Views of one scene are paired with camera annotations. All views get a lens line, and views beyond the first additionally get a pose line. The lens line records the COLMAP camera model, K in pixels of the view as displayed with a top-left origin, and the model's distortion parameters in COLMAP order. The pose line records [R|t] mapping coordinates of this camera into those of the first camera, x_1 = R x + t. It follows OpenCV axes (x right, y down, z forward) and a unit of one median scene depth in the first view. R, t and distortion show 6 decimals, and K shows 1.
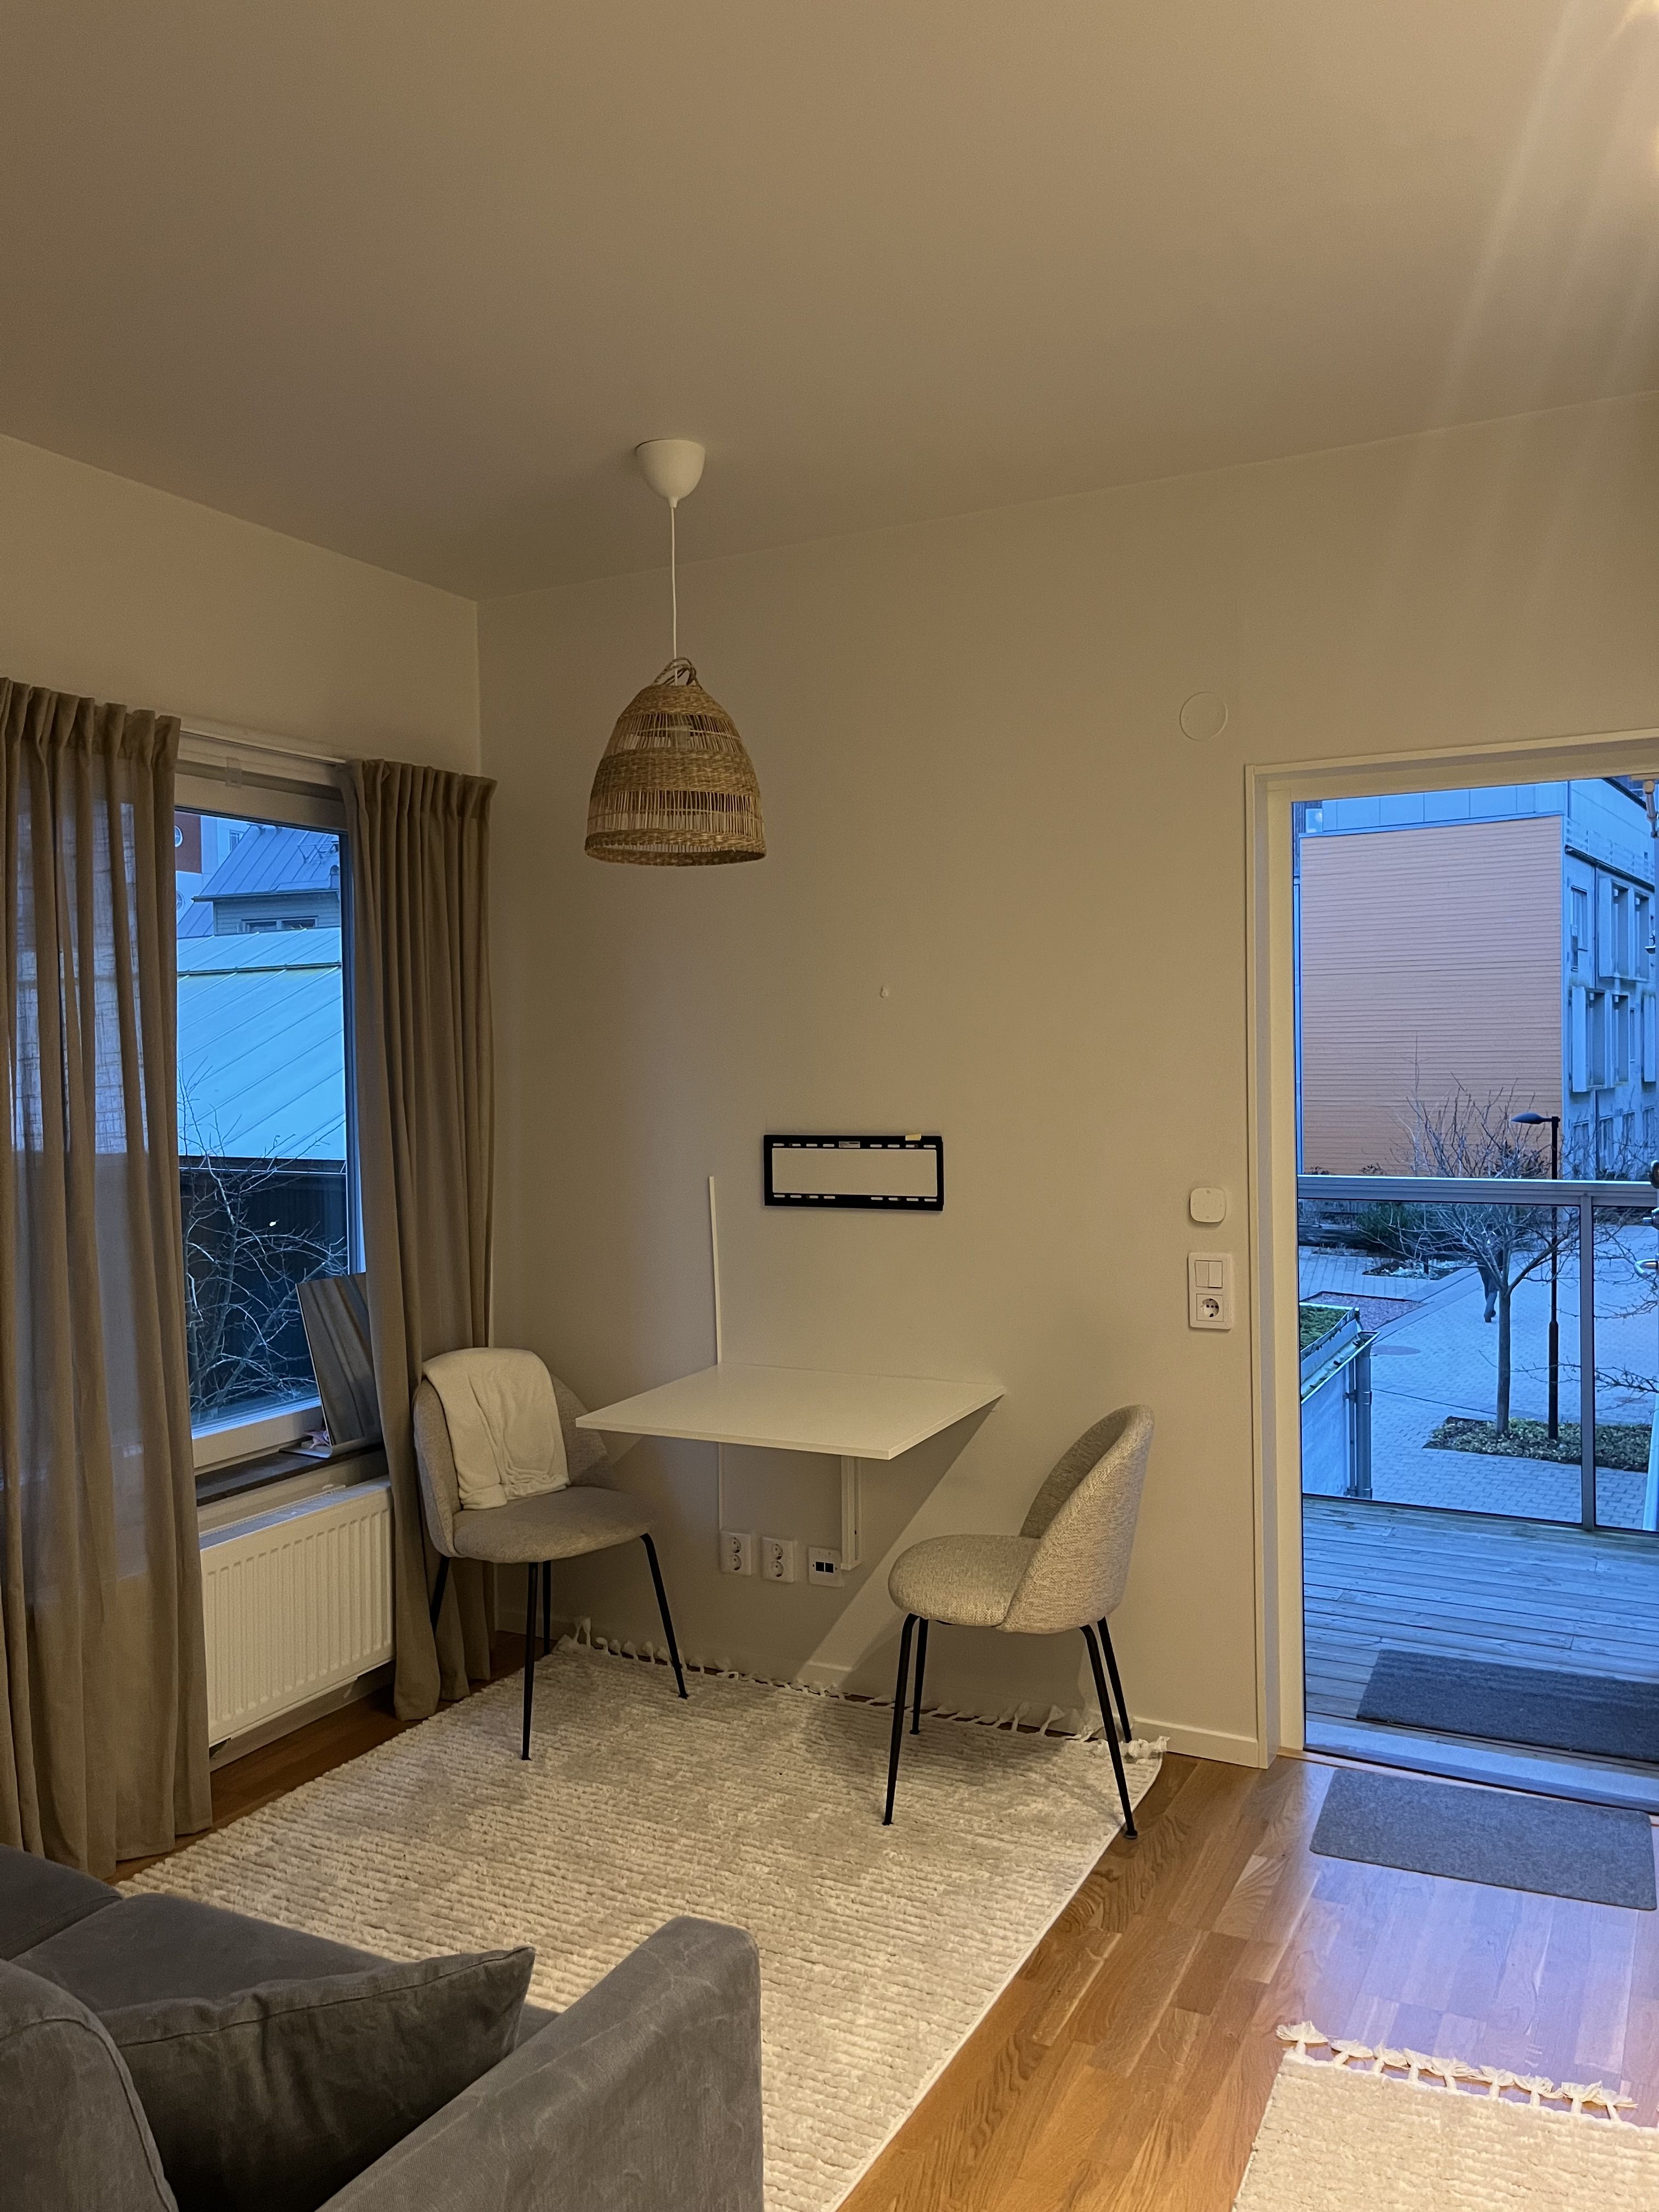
lens RADIAL K [[1662.5, 0, 838.7], [0, 1662.5, 1109.7], [0, 0, 1]] dist [0.029757, -0.032119]
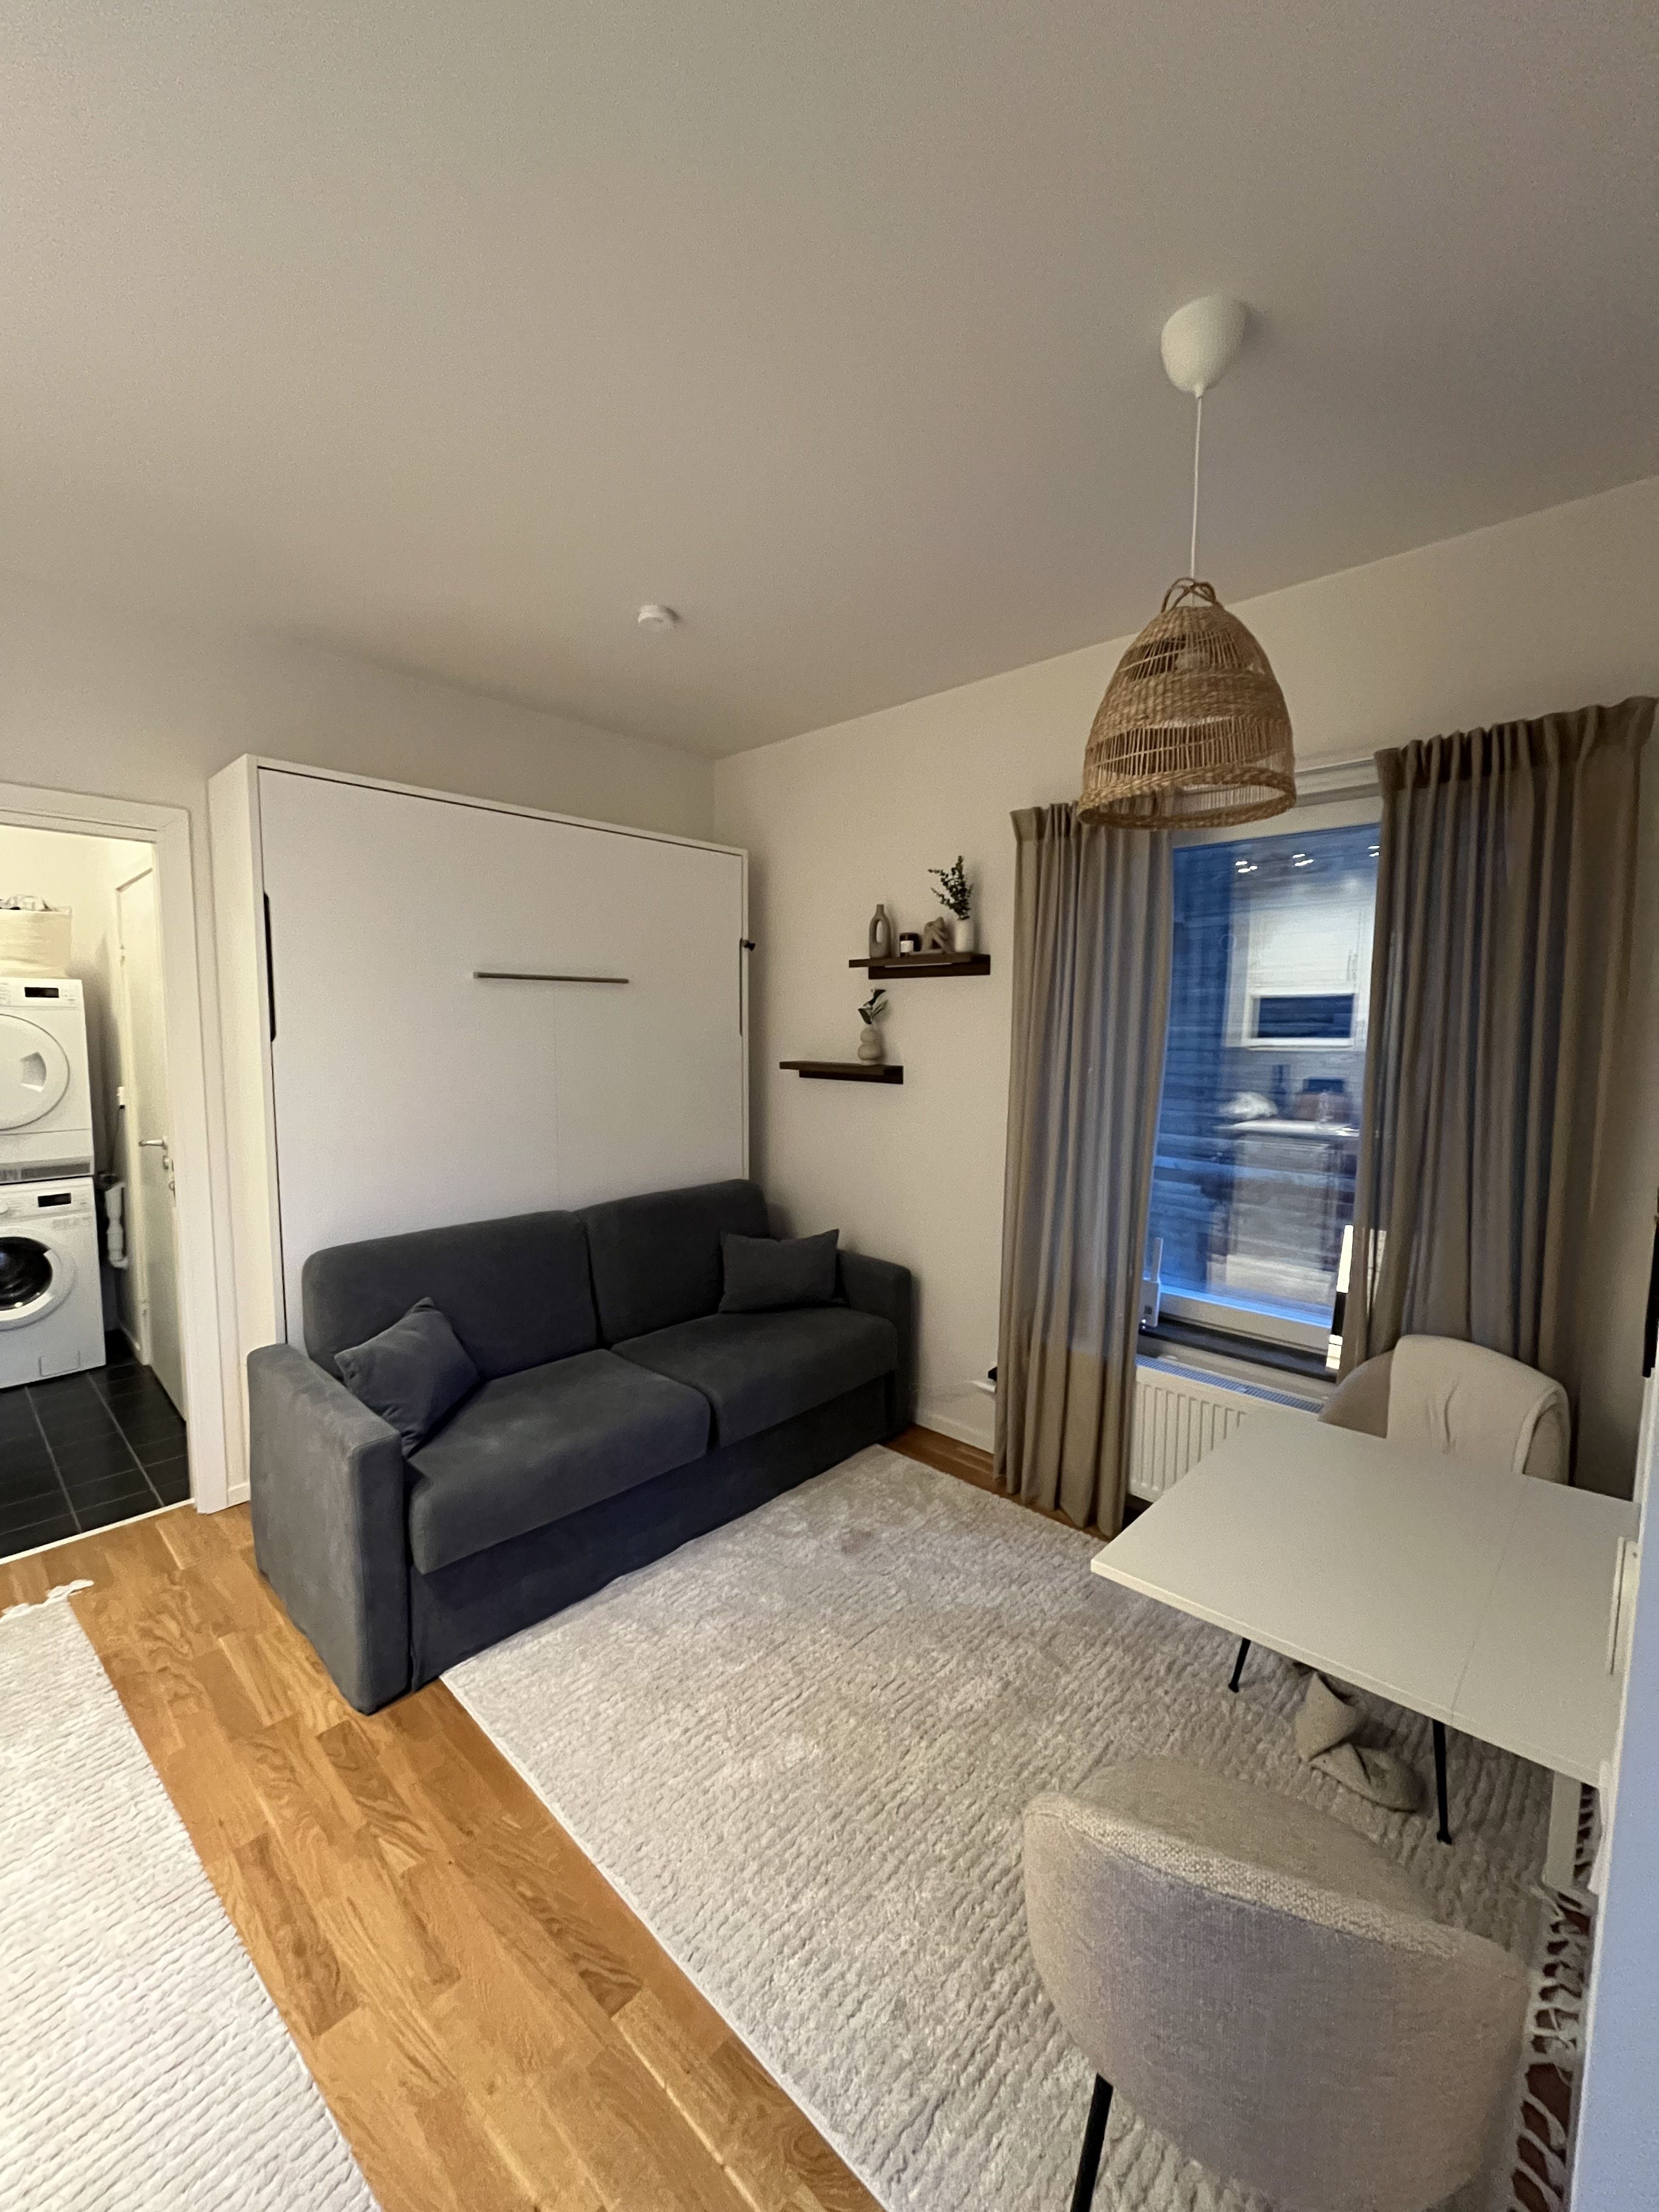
lens RADIAL K [[896.8, 0, 846.6], [0, 896.8, 1111.6], [0, 0, 1]] dist [0.000805, -0.000154]
pose [[-0.265263, 0.106274, -0.958301, 0.336139], [-0.035660, 0.992146, 0.119898, -0.034684], [0.963516, 0.065978, -0.259390, 0.756730]]
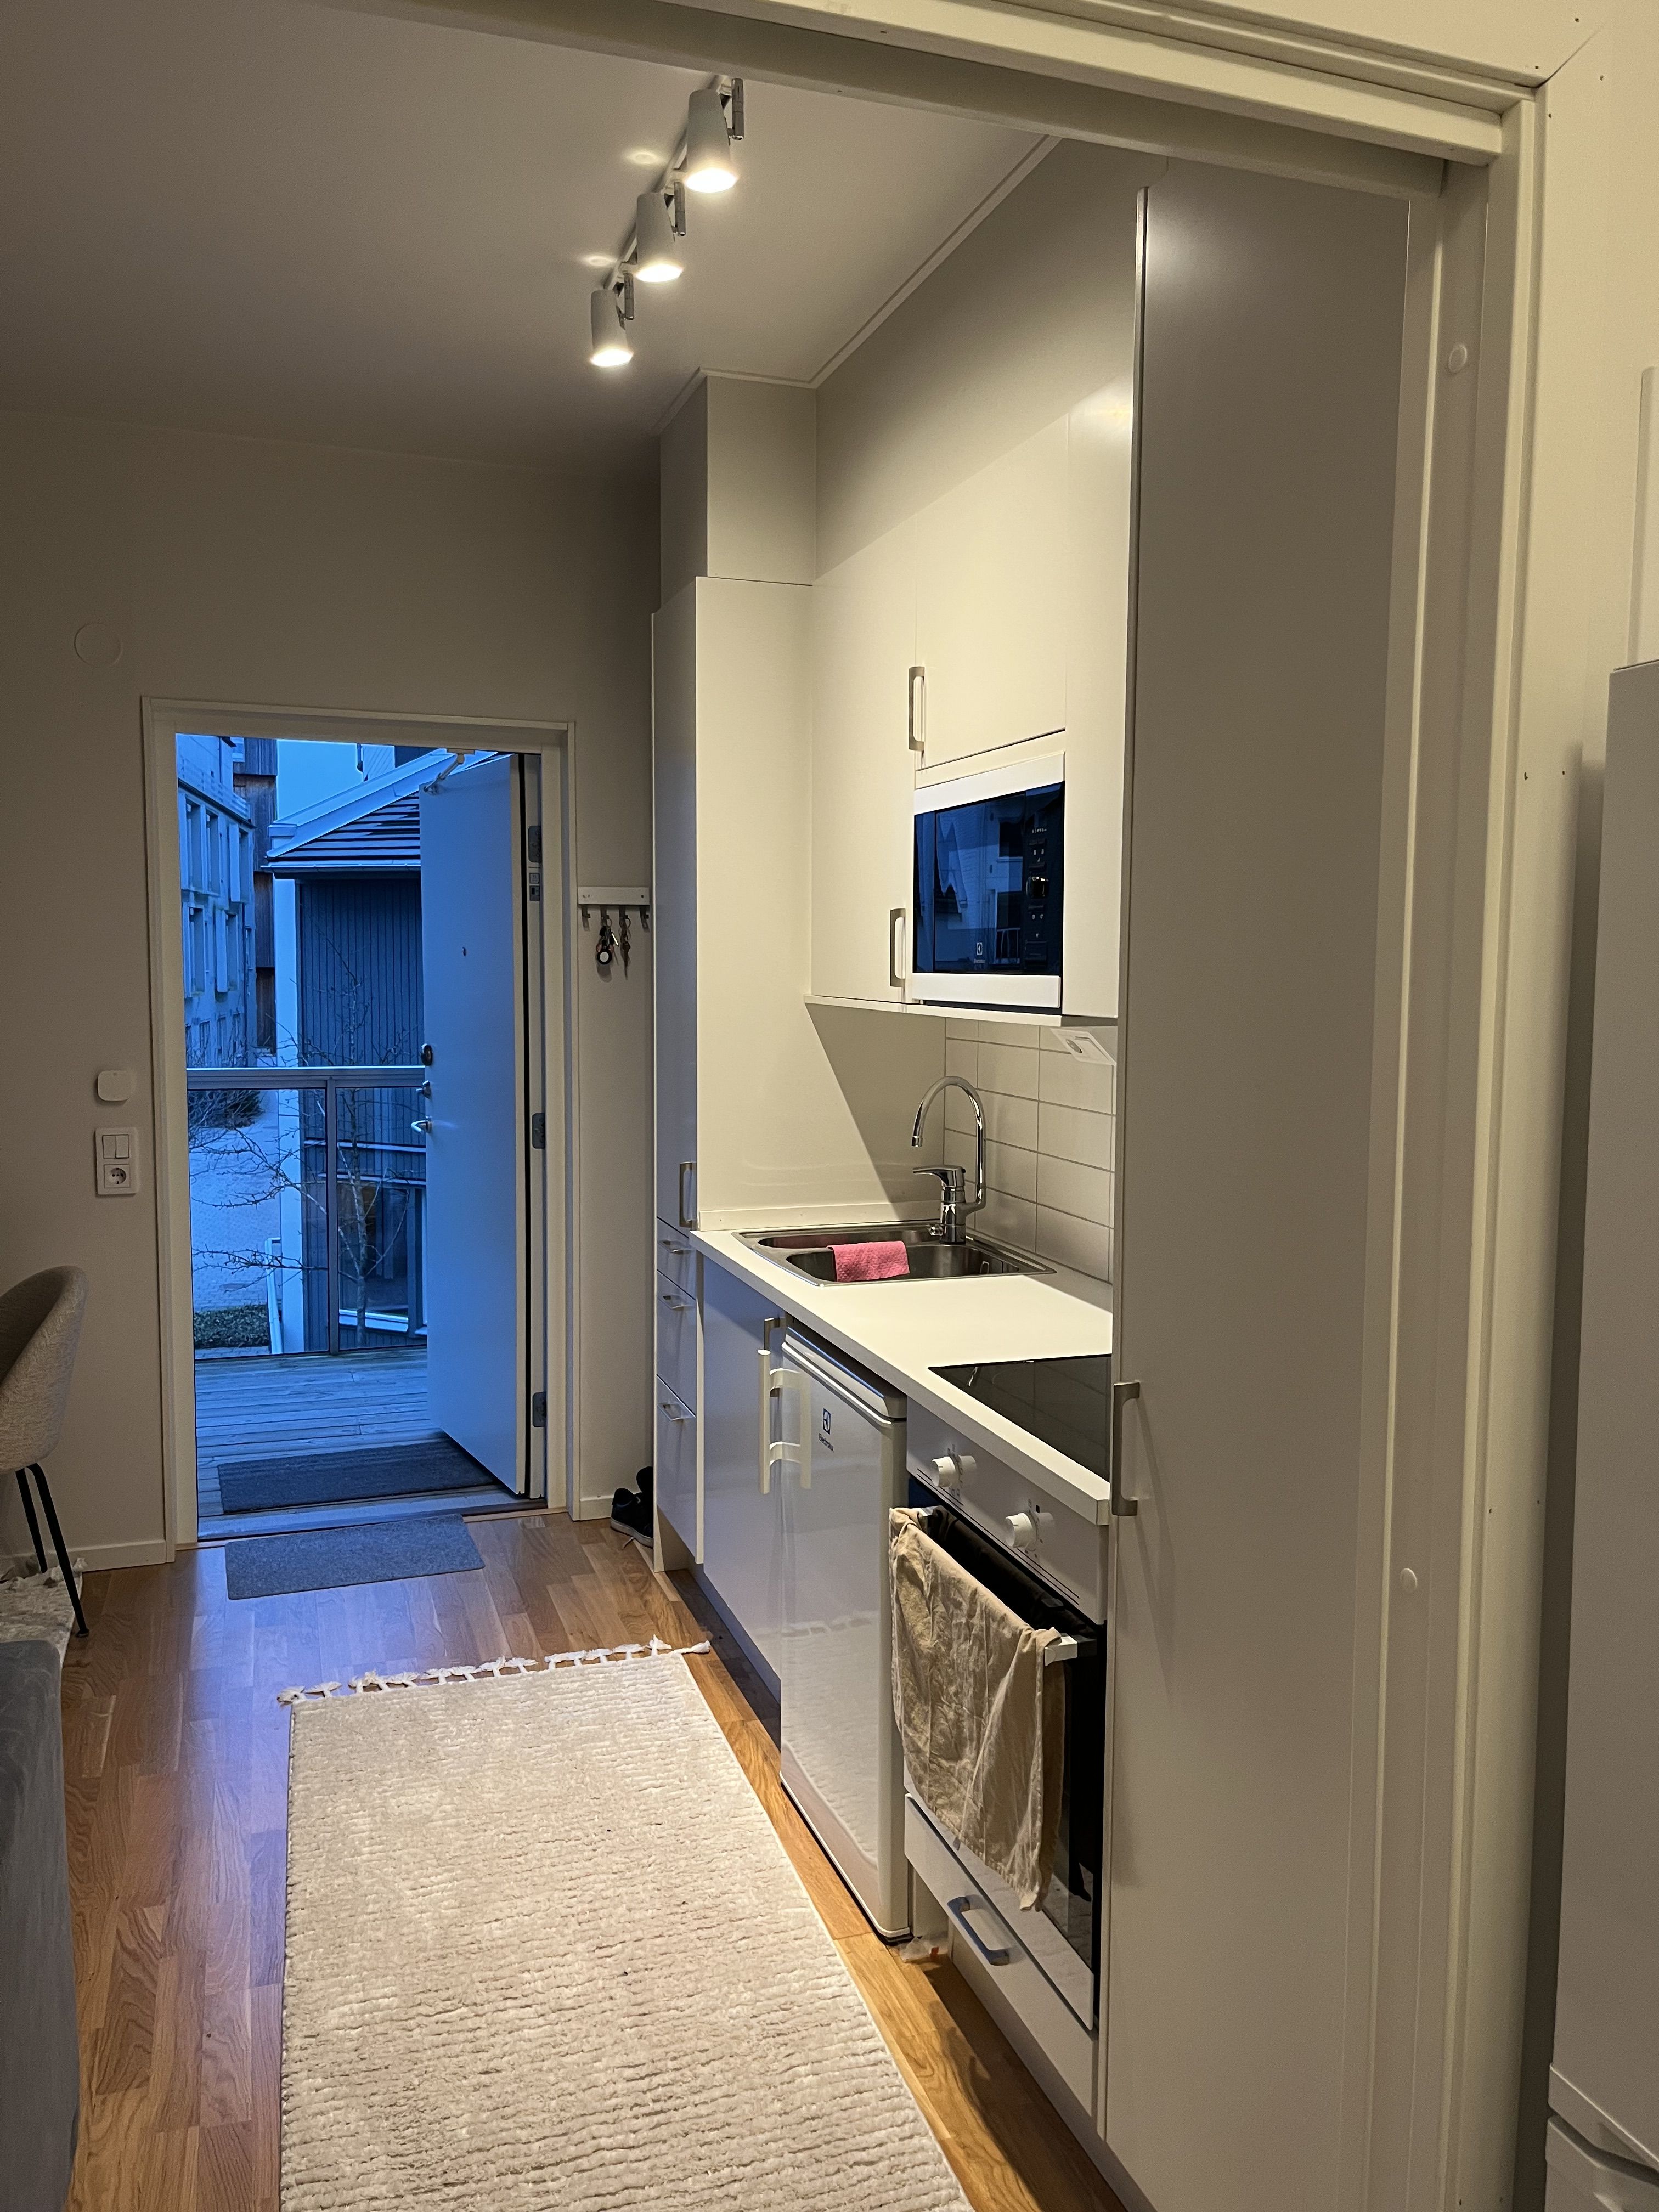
lens RADIAL K [[1662.5, 0, 844.1], [0, 1662.5, 1115.1], [0, 0, 1]] dist [0.029757, -0.032119]
pose [[0.683808, -0.044693, 0.728292, -0.221407], [0.003048, 0.998289, 0.058401, 0.009661], [-0.729655, -0.037715, 0.682774, -0.117882]]
